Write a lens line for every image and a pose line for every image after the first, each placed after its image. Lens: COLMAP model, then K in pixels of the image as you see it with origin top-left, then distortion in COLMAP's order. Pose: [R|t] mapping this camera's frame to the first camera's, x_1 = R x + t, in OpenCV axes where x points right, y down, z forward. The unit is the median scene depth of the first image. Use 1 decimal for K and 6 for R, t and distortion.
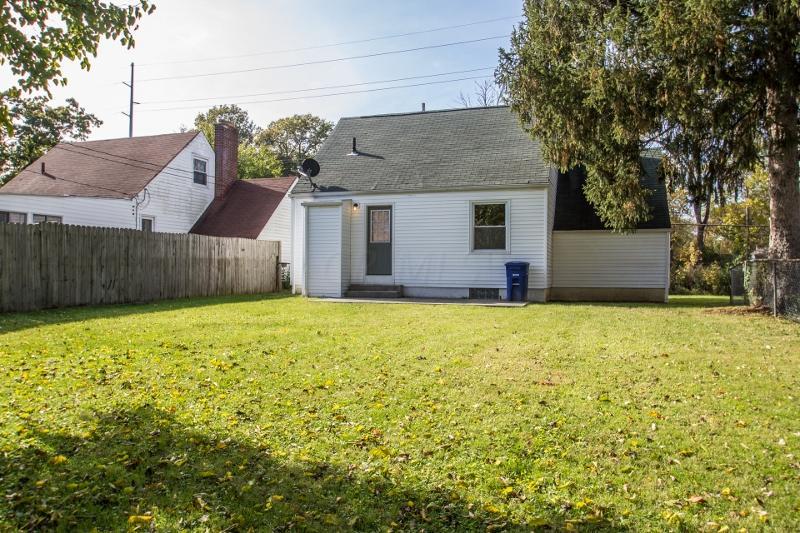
lens RADIAL K [[593.2, 0, 400.0], [0, 593.2, 266.5], [0, 0, 1]] dist [-0.037347, 0.002312]
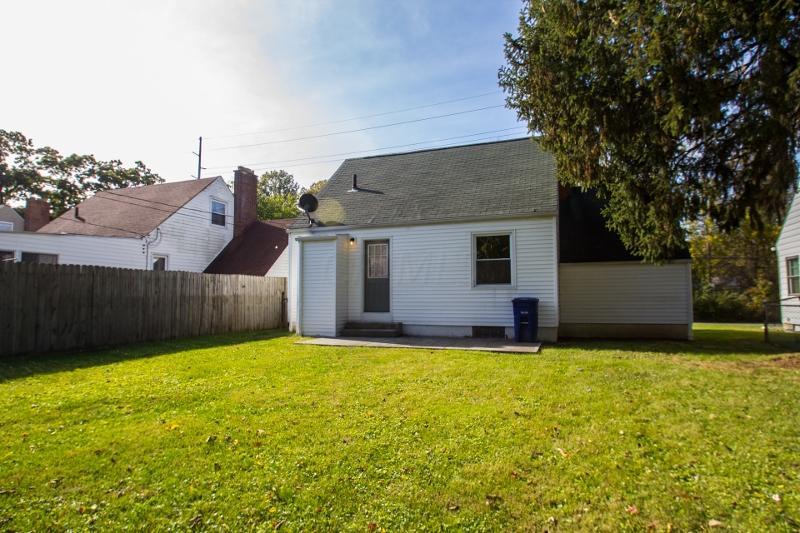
lens RADIAL K [[462.6, 0, 400.0], [0, 462.6, 266.5], [0, 0, 1]] dist [0.000042, 0.000018]
pose [[0.999282, -0.011892, -0.035963, 0.036960], [0.009581, 0.997919, -0.063769, -0.013644], [0.036646, 0.063379, 0.997316, 0.318527]]
